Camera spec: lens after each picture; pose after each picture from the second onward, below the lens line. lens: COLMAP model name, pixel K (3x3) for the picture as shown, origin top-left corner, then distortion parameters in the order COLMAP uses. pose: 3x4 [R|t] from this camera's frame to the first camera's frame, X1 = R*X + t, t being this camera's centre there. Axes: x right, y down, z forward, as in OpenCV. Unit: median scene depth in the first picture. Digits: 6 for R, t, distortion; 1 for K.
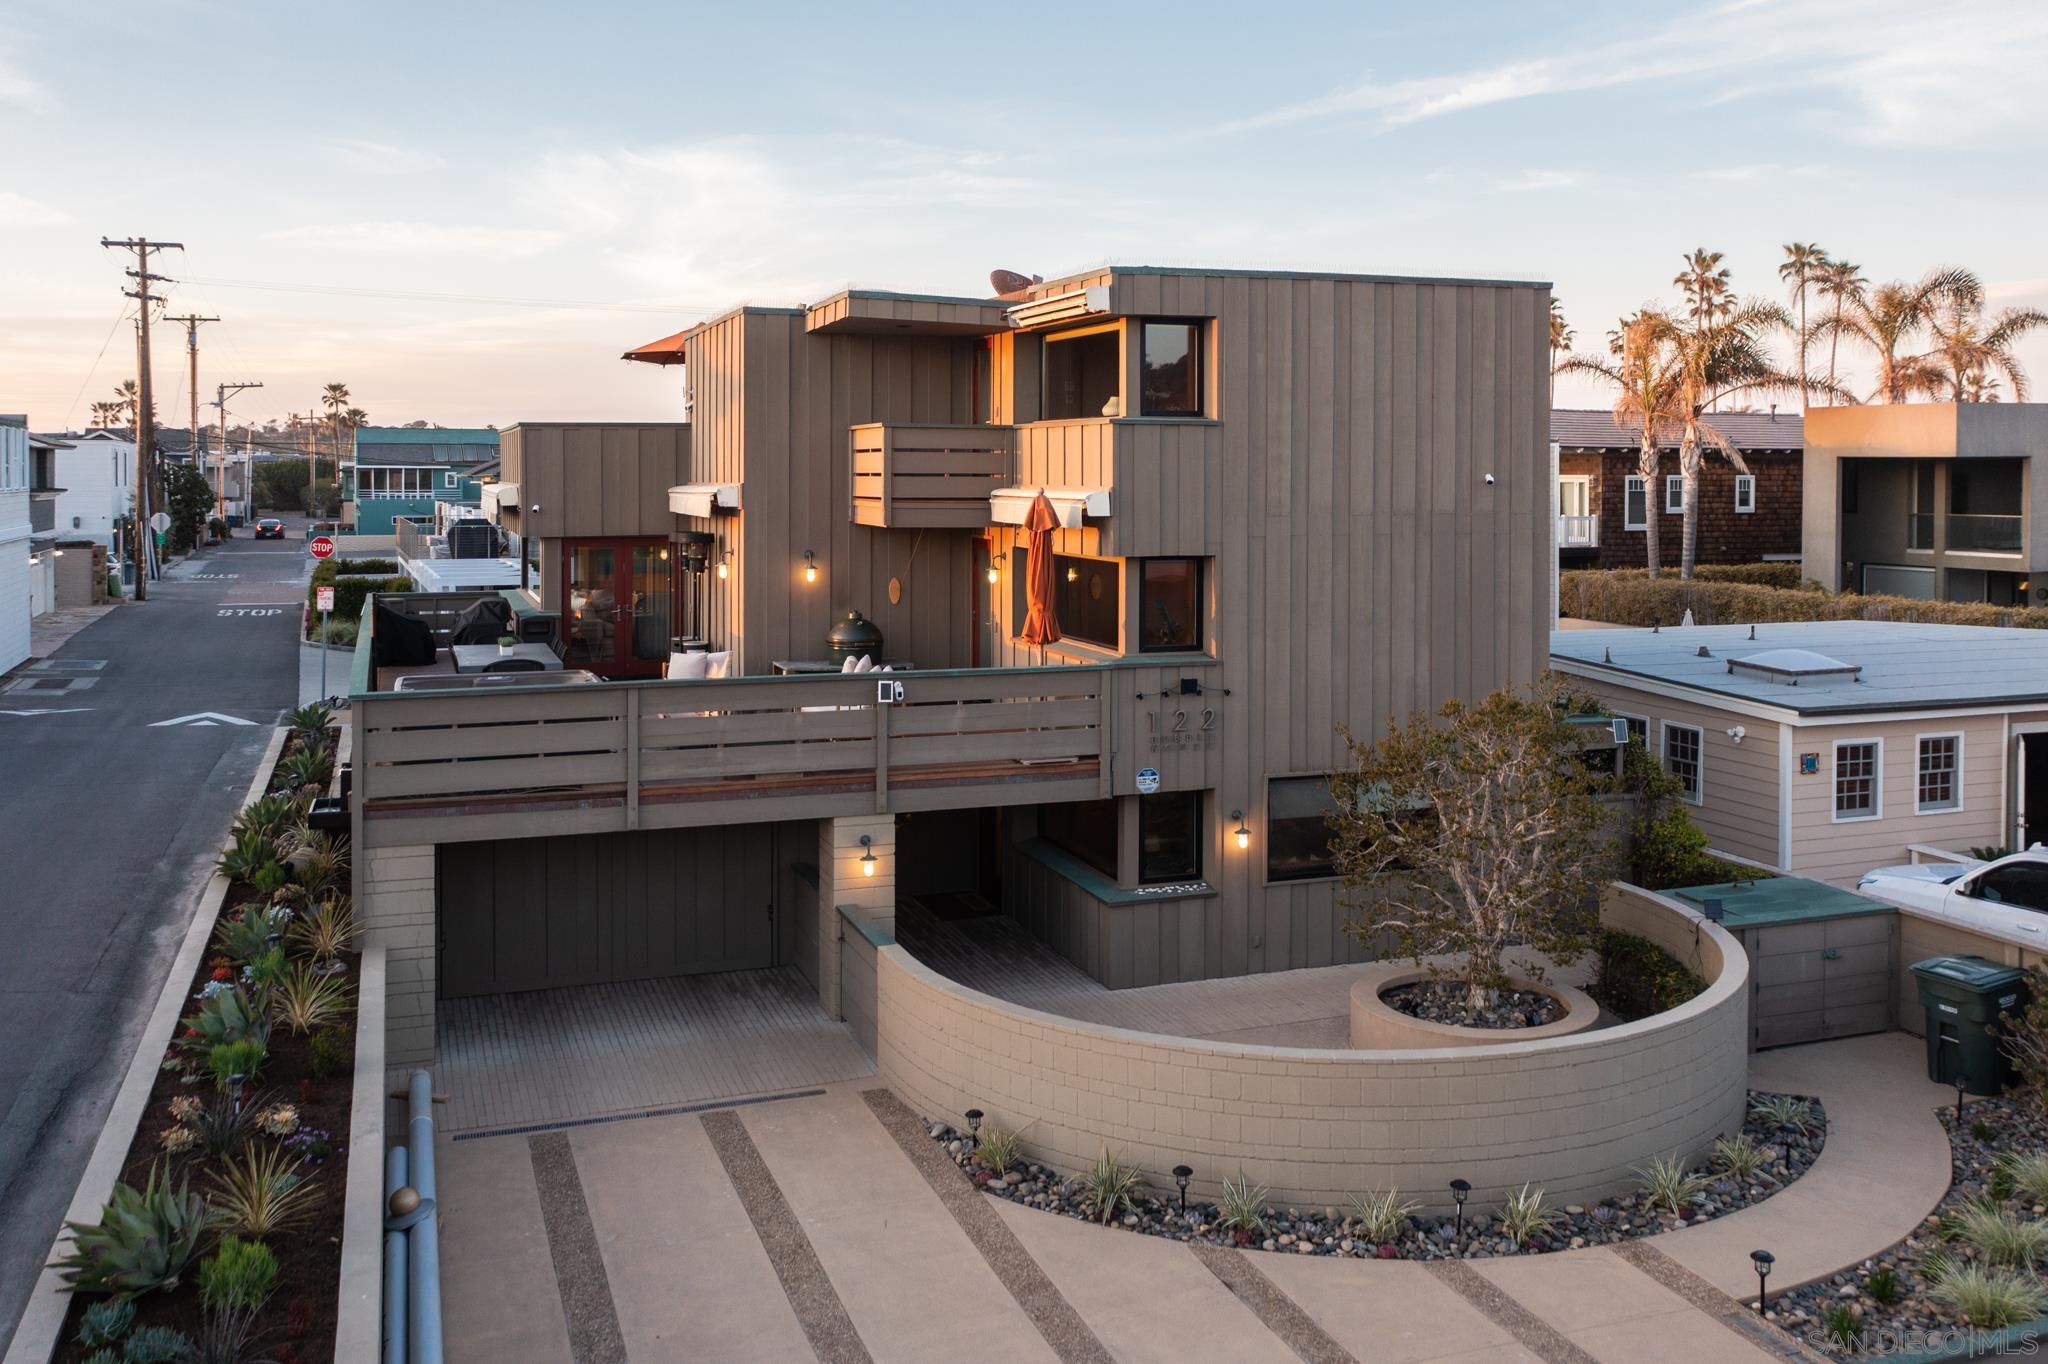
lens RADIAL K [[1680.8, 0, 1024.0], [0, 1680.8, 682.0], [0, 0, 1]] dist [-0.003365, -0.000190]
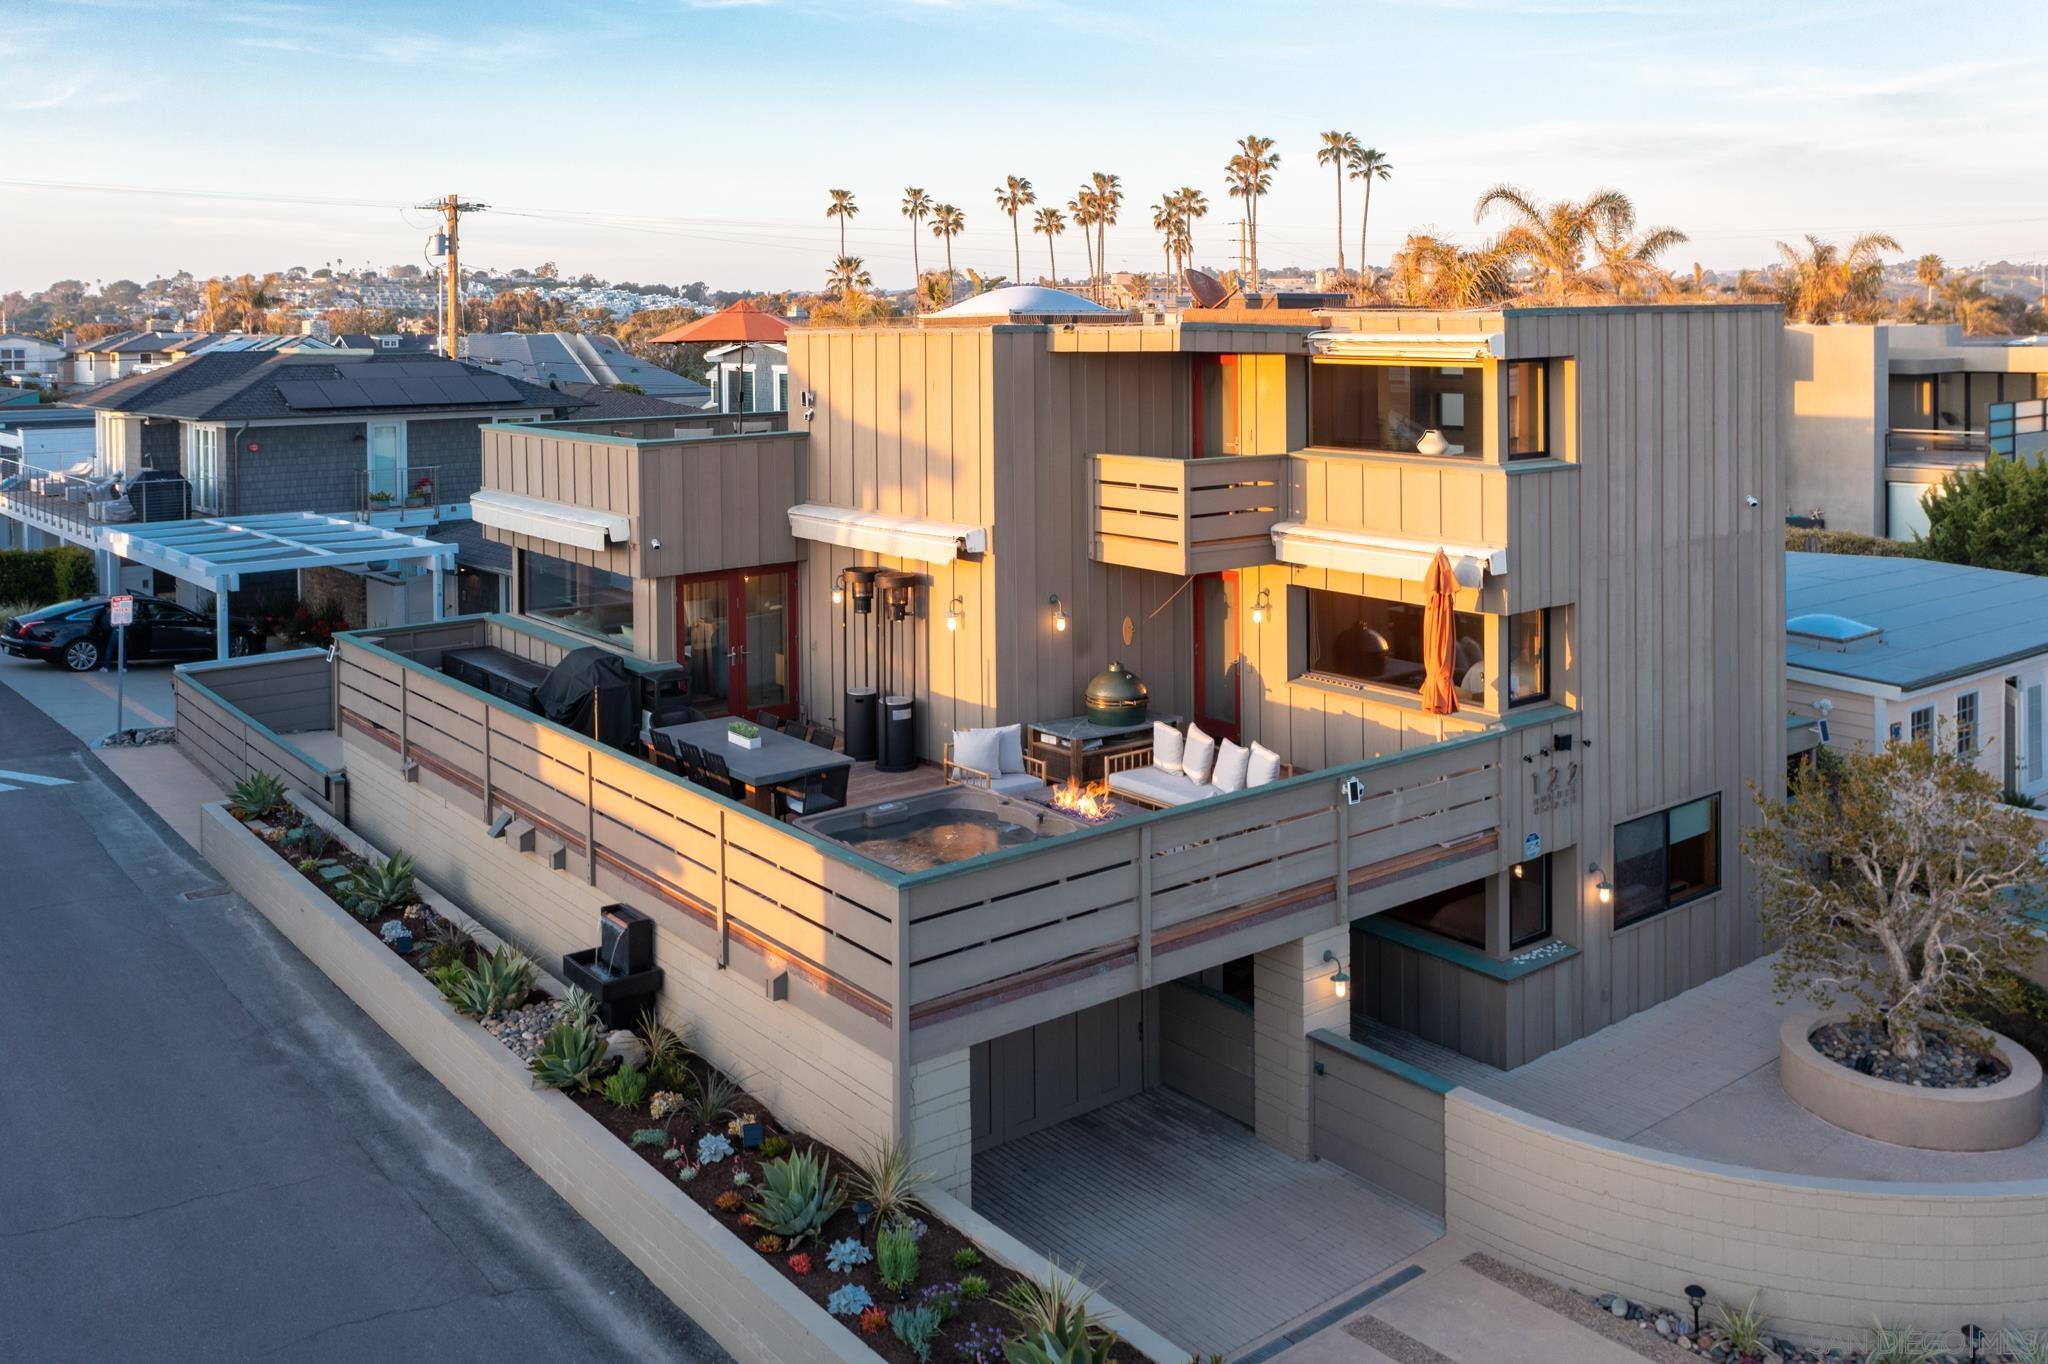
lens RADIAL K [[1731.8, 0, 1024.5], [0, 1731.8, 522.8], [0, 0, 1]] dist [-0.001971, -0.000862]
pose [[0.950792, -0.041439, 0.307045, -0.433745], [0.044437, 0.999008, -0.002774, -0.117720], [-0.306625, 0.016281, 0.951691, 0.135324]]
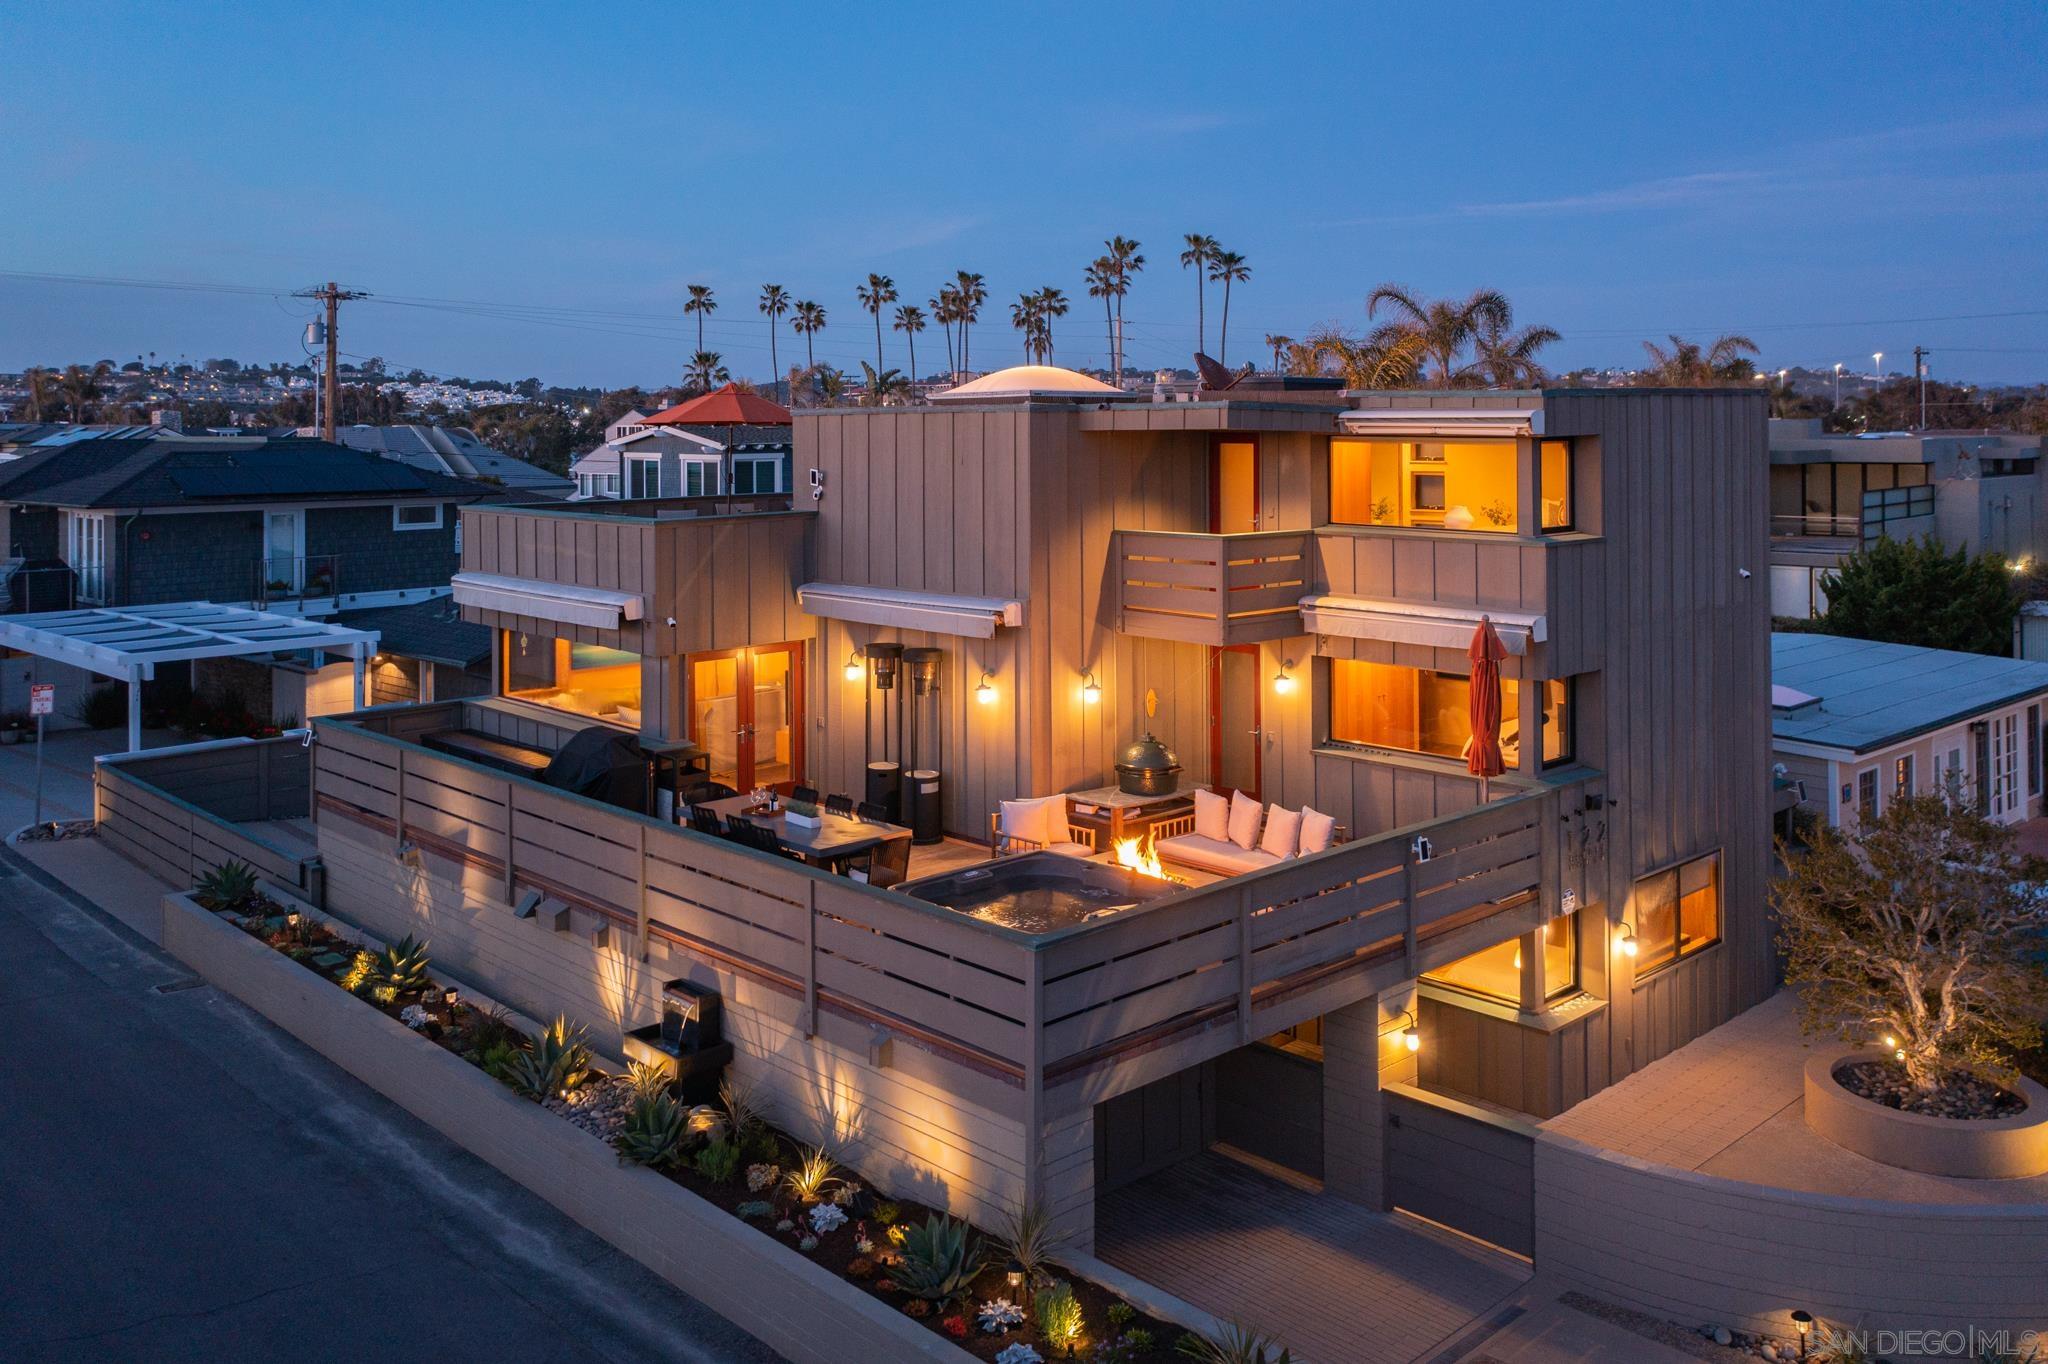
lens RADIAL K [[1696.0, 0, 1024.5], [0, 1696.0, 577.2], [0, 0, 1]] dist [-0.002184, 0.002172]
pose [[0.918516, -0.037094, 0.393640, -0.542792], [0.049312, 0.998563, -0.020966, -0.112053], [-0.392297, 0.038669, 0.919026, 0.176816]]
